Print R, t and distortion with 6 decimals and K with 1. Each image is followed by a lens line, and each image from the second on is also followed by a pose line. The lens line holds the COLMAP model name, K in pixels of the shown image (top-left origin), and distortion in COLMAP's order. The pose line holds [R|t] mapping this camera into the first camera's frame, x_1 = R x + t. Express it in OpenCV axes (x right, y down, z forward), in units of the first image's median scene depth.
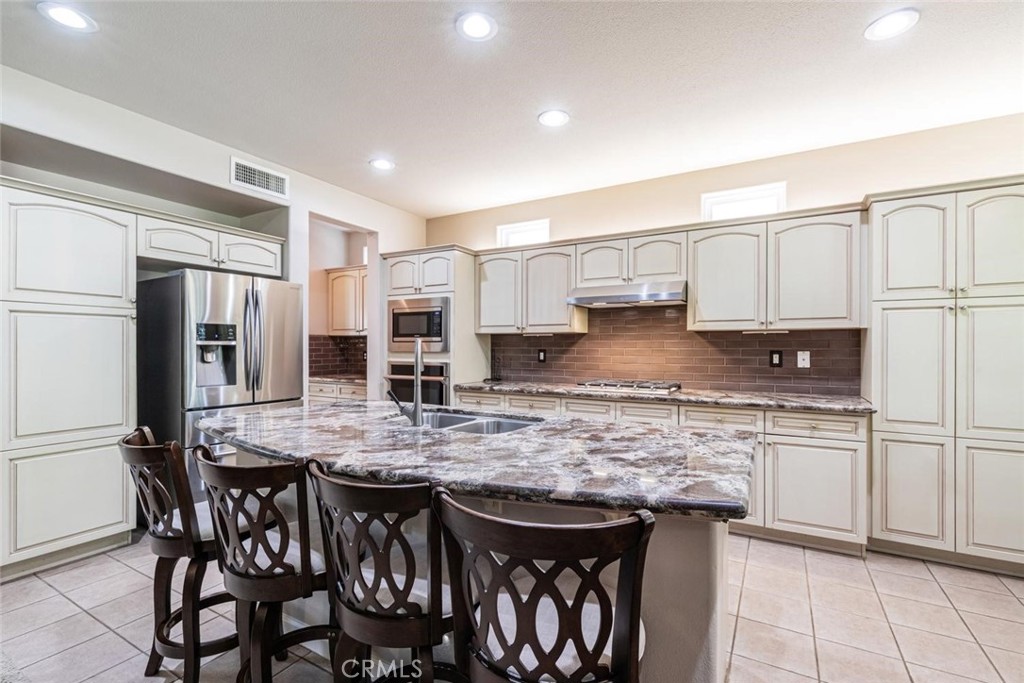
lens RADIAL K [[459.0, 0, 514.9], [0, 459.0, 346.0], [0, 0, 1]] dist [0.002202, 0.000537]
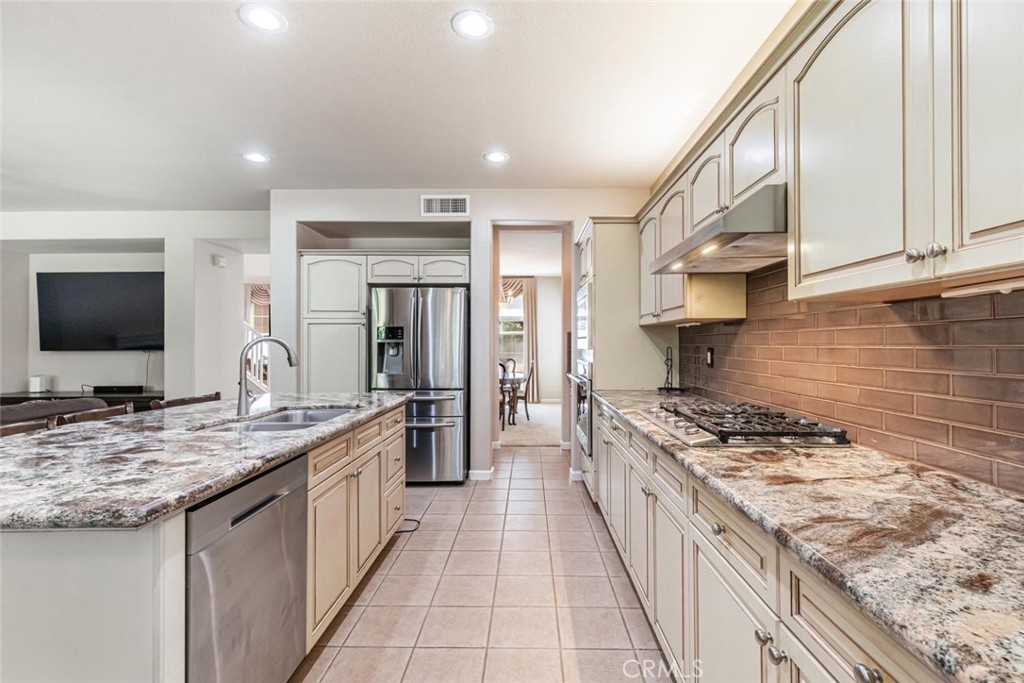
lens RADIAL K [[467.2, 0, 512.8], [0, 467.2, 344.2], [0, 0, 1]] dist [0.004336, 0.001316]
pose [[0.476872, -0.001132, -0.878972, 0.654622], [0.000472, 0.999999, -0.001031, 0.004025], [0.878972, 0.000077, 0.476873, 0.606858]]
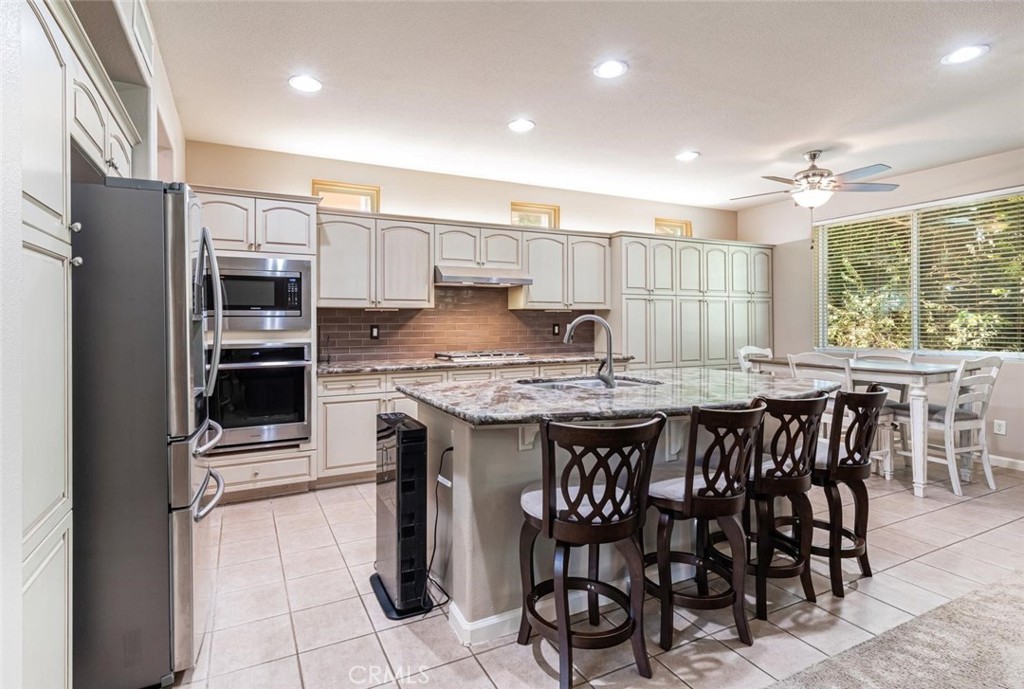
lens RADIAL K [[501.4, 0, 482.5], [0, 501.4, 319.9], [0, 0, 1]] dist [0.009658, -0.000379]
pose [[0.567434, -0.000830, 0.823418, -0.866876], [0.004578, 0.999987, -0.002147, -0.000144], [-0.823406, 0.004988, 0.567431, 0.308986]]
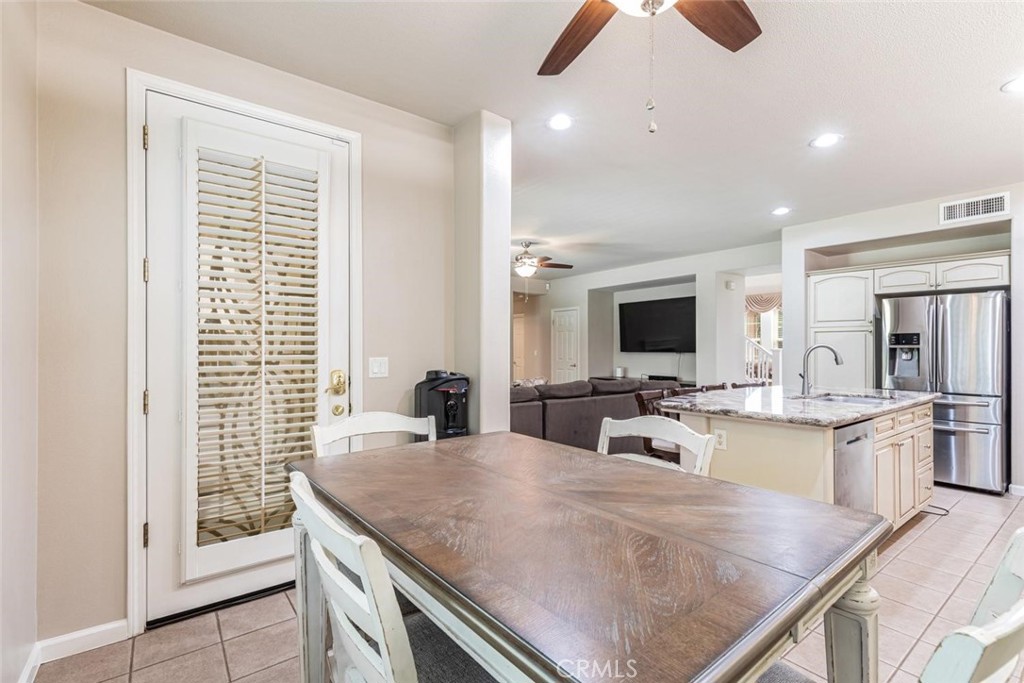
lens RADIAL K [[467.2, 0, 512.8], [0, 467.2, 344.2], [0, 0, 1]] dist [0.004336, 0.001316]
pose [[-0.376921, -0.007448, -0.926216, 1.093199], [-0.004494, 0.999971, -0.006212, 0.001230], [0.926235, 0.001821, -0.376943, 0.376305]]
